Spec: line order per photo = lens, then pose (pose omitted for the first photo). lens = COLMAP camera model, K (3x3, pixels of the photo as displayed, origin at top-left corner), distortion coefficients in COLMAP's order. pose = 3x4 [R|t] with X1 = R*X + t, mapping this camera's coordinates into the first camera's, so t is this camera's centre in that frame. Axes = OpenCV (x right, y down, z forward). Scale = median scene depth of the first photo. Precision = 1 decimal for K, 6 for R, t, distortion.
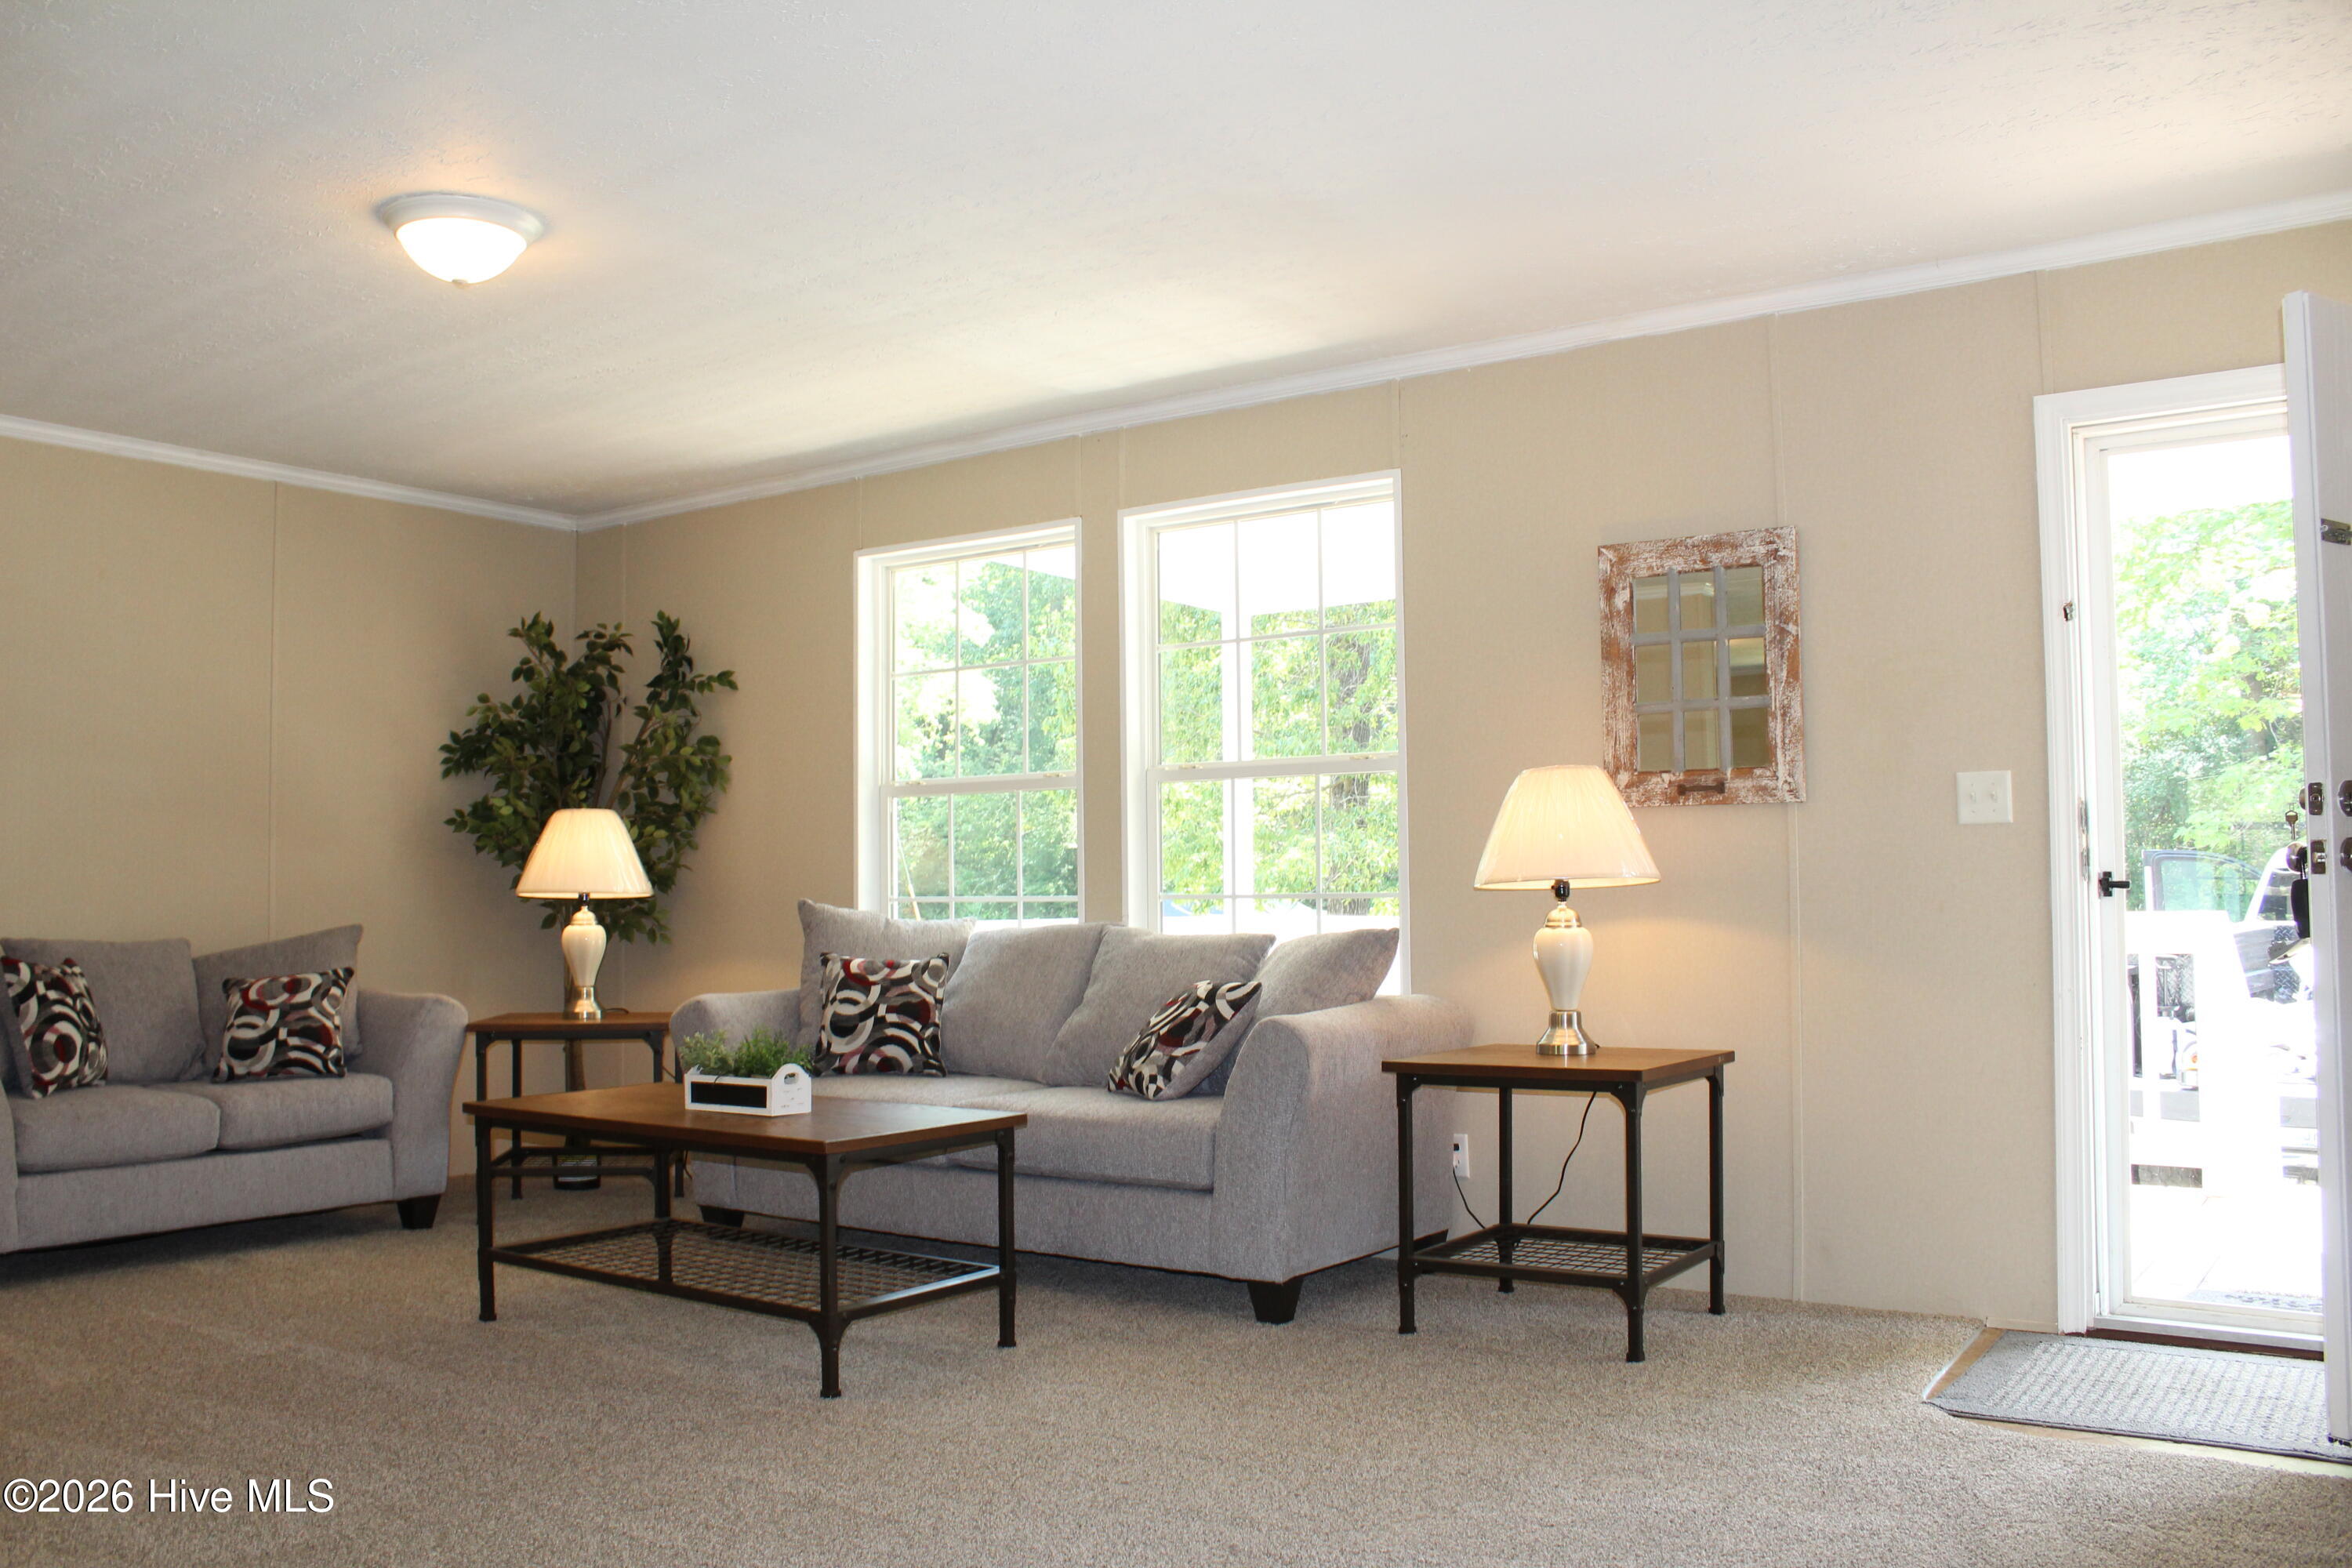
lens RADIAL K [[1942.9, 0, 1134.9], [0, 1942.9, 752.7], [0, 0, 1]] dist [-0.169027, 0.152349]
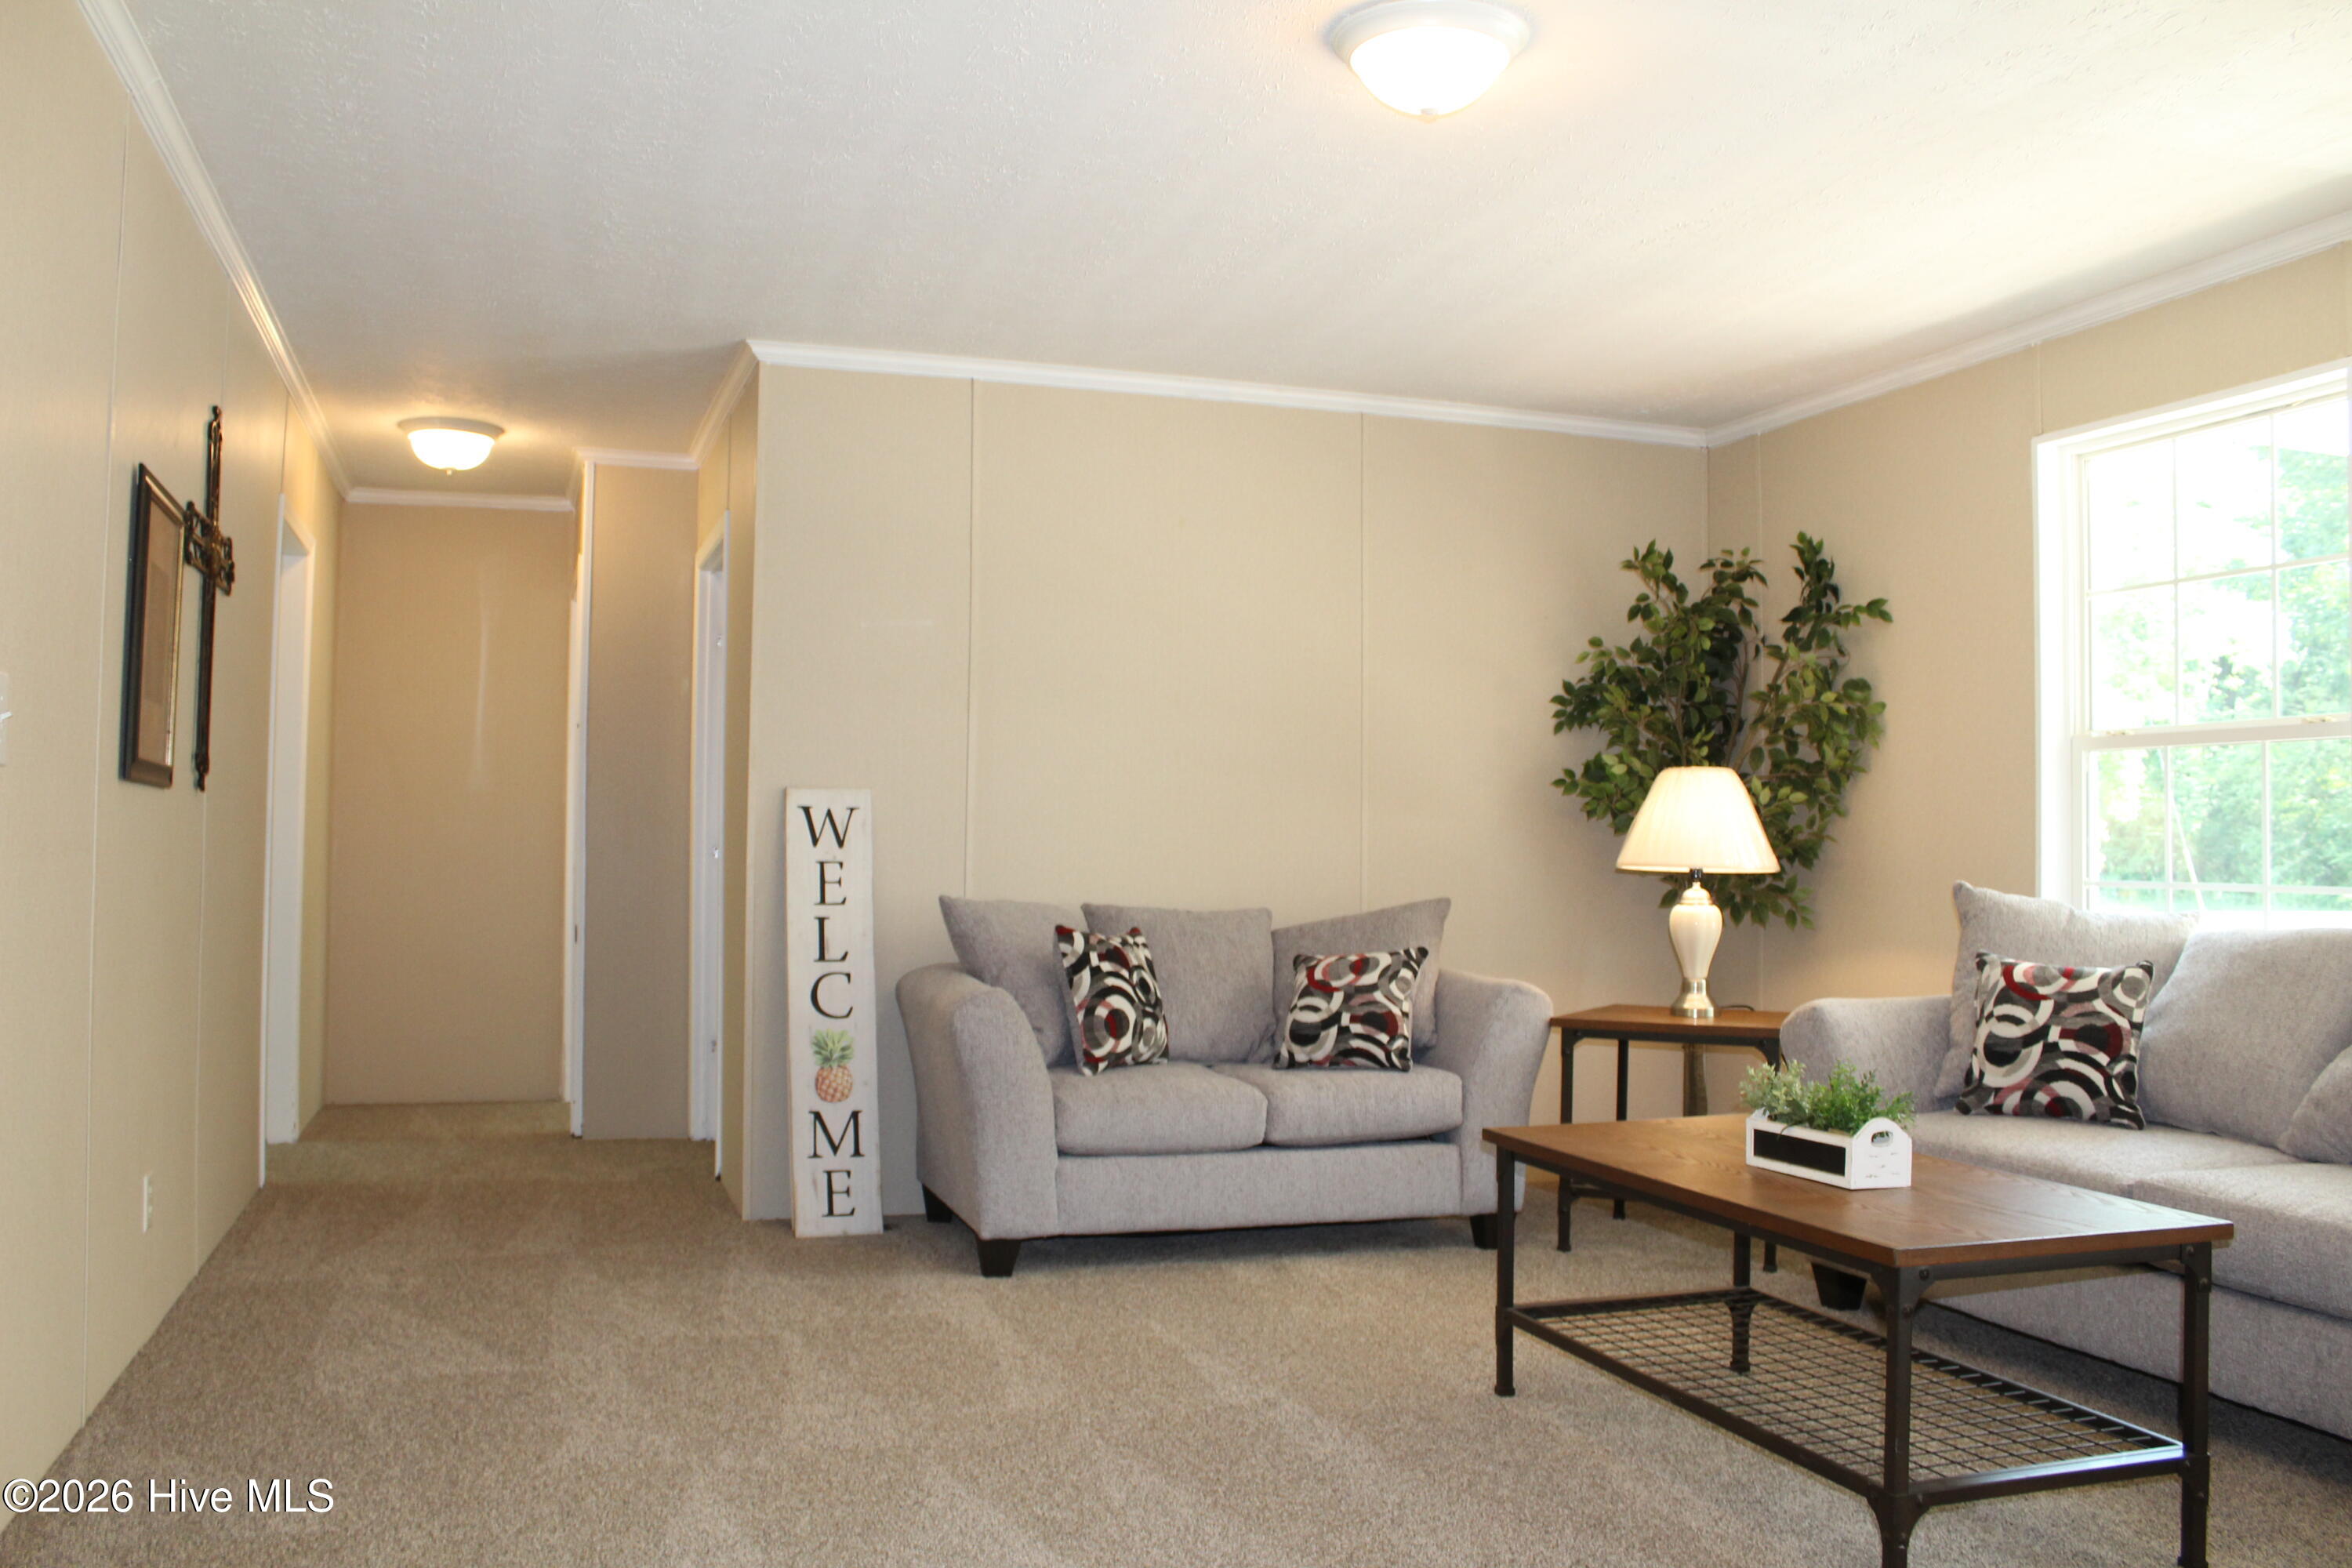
lens RADIAL K [[1942.9, 0, 1152.8], [0, 1942.9, 762.2], [0, 0, 1]] dist [-0.169027, 0.152349]
pose [[0.810521, -0.001782, -0.585707, 0.014092], [0.018160, 0.999591, 0.022088, 0.004423], [0.585428, -0.028539, 0.810222, 0.202255]]
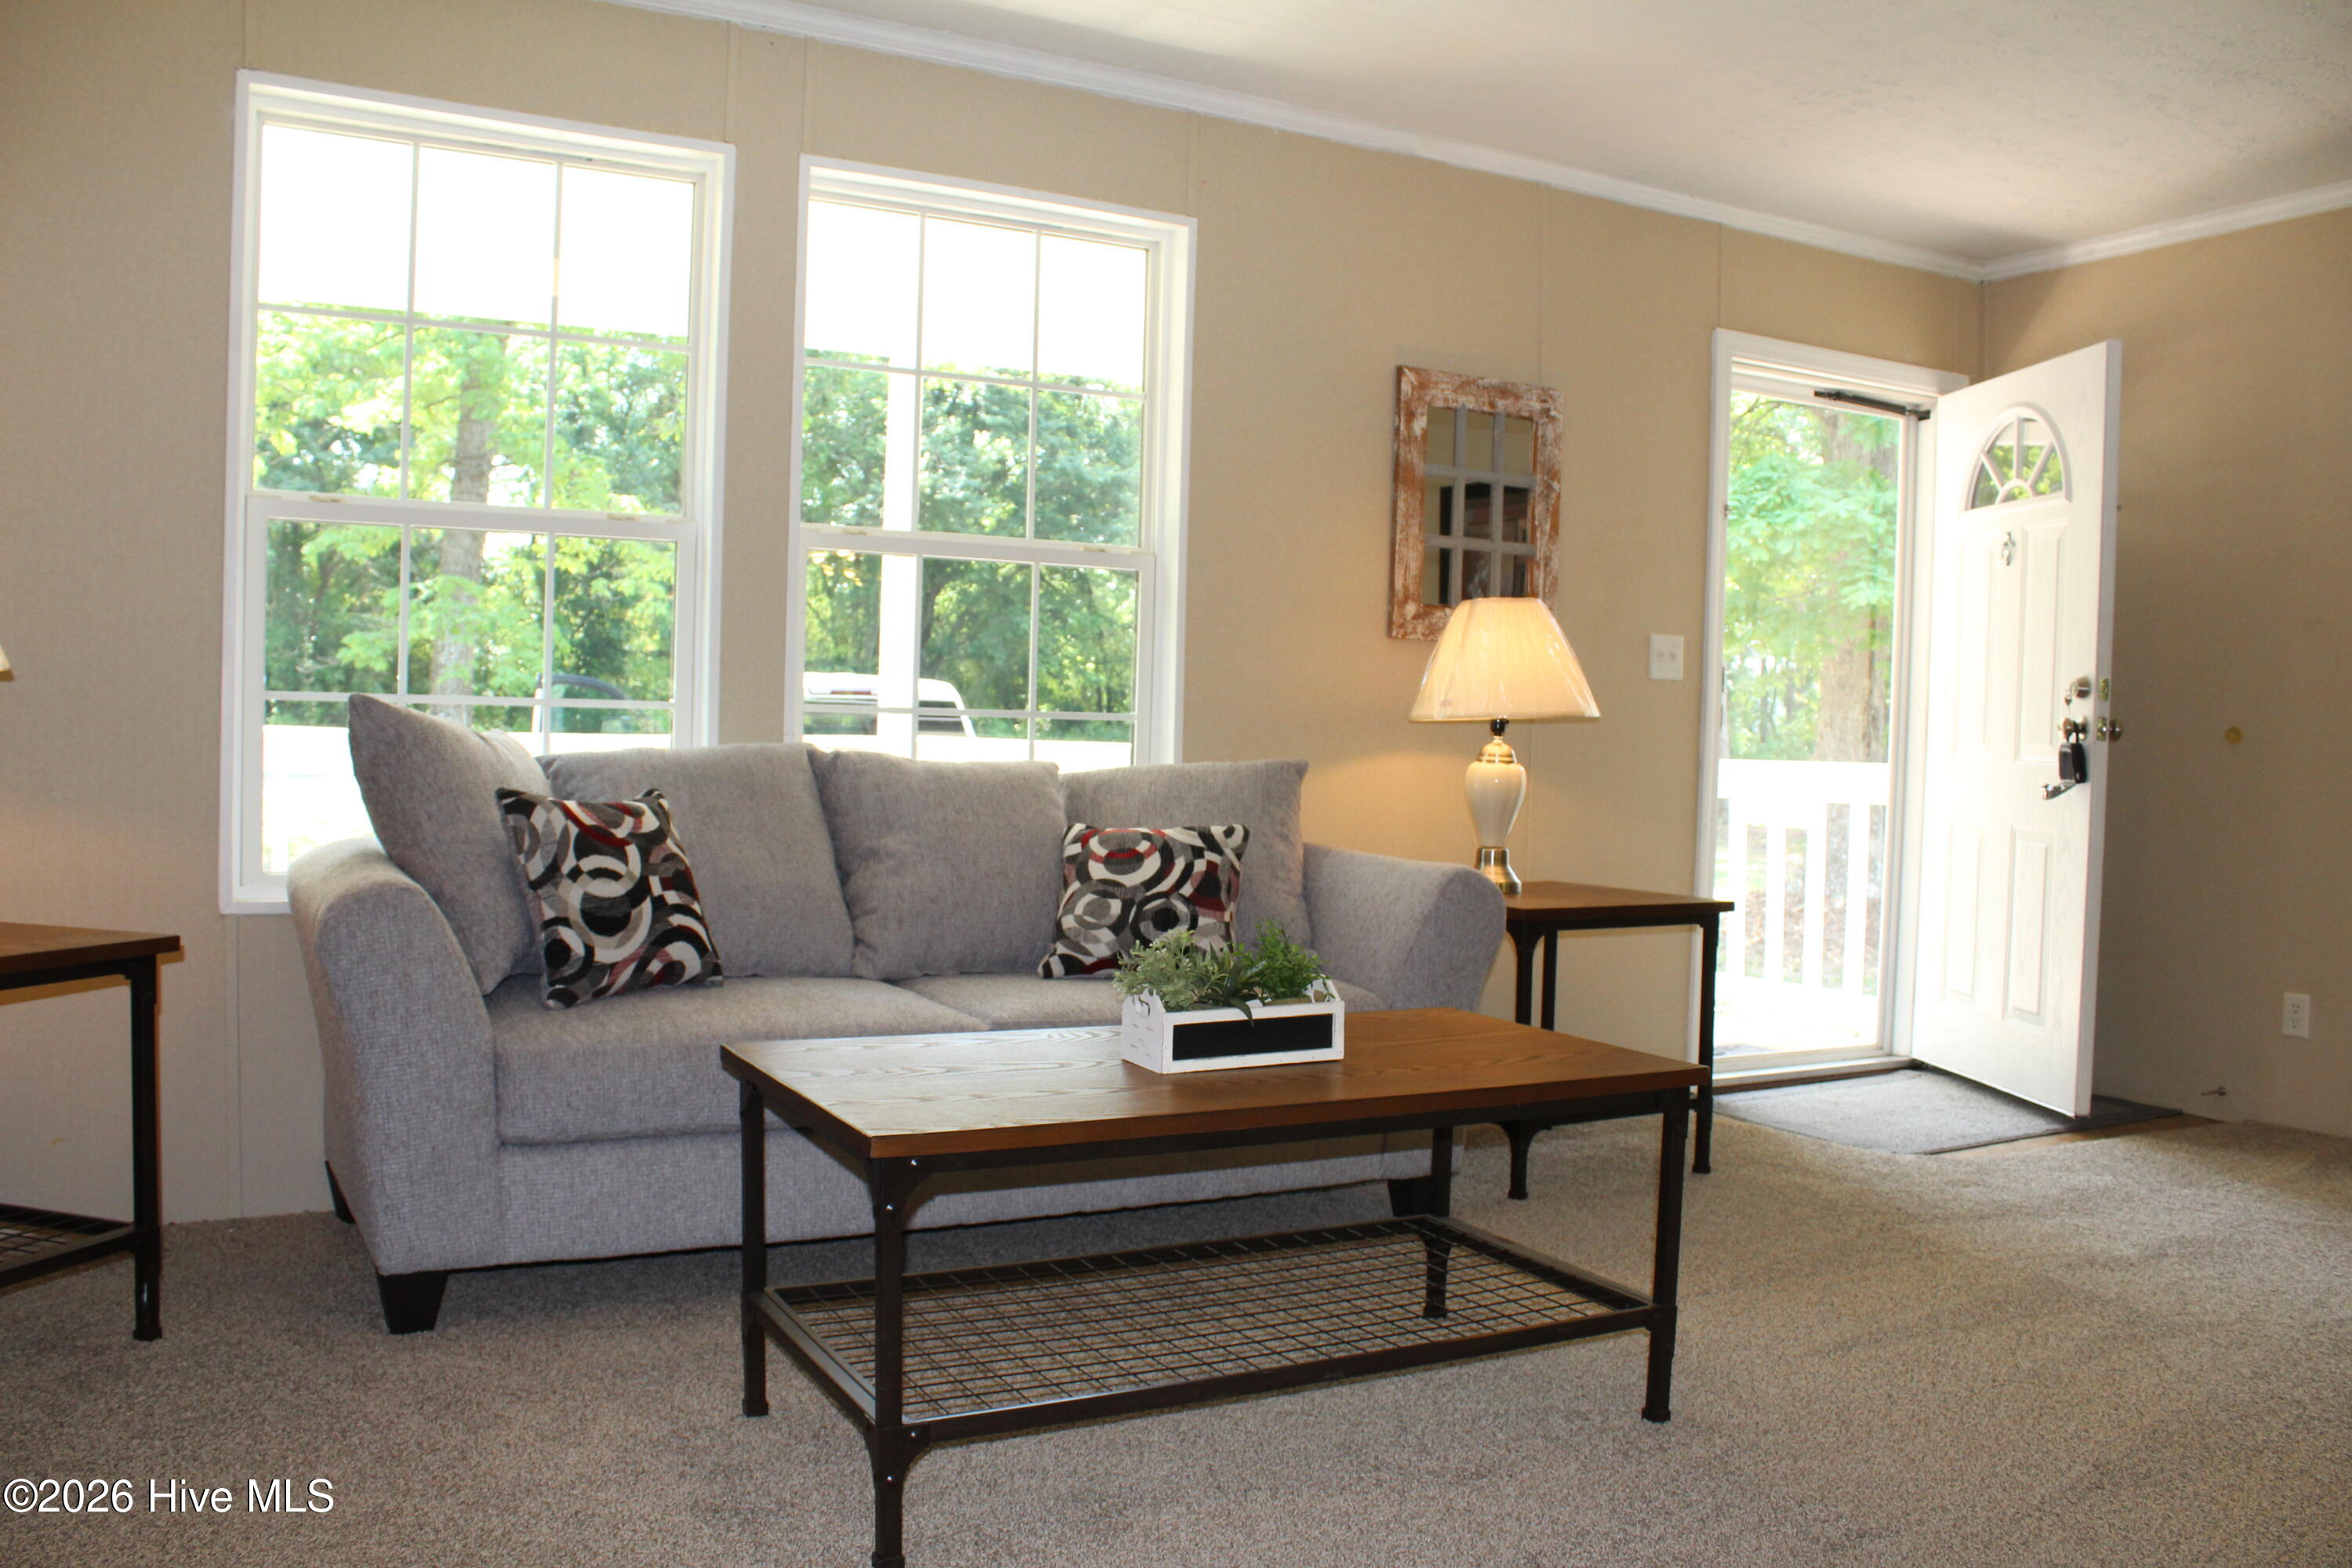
lens RADIAL K [[1942.9, 0, 1150.0], [0, 1942.9, 778.0], [0, 0, 1]] dist [-0.169027, 0.152349]
pose [[0.433182, -0.003972, 0.901298, -0.610625], [-0.096144, 0.994081, 0.050590, 0.054627], [-0.896164, -0.108569, 0.430236, 0.609121]]
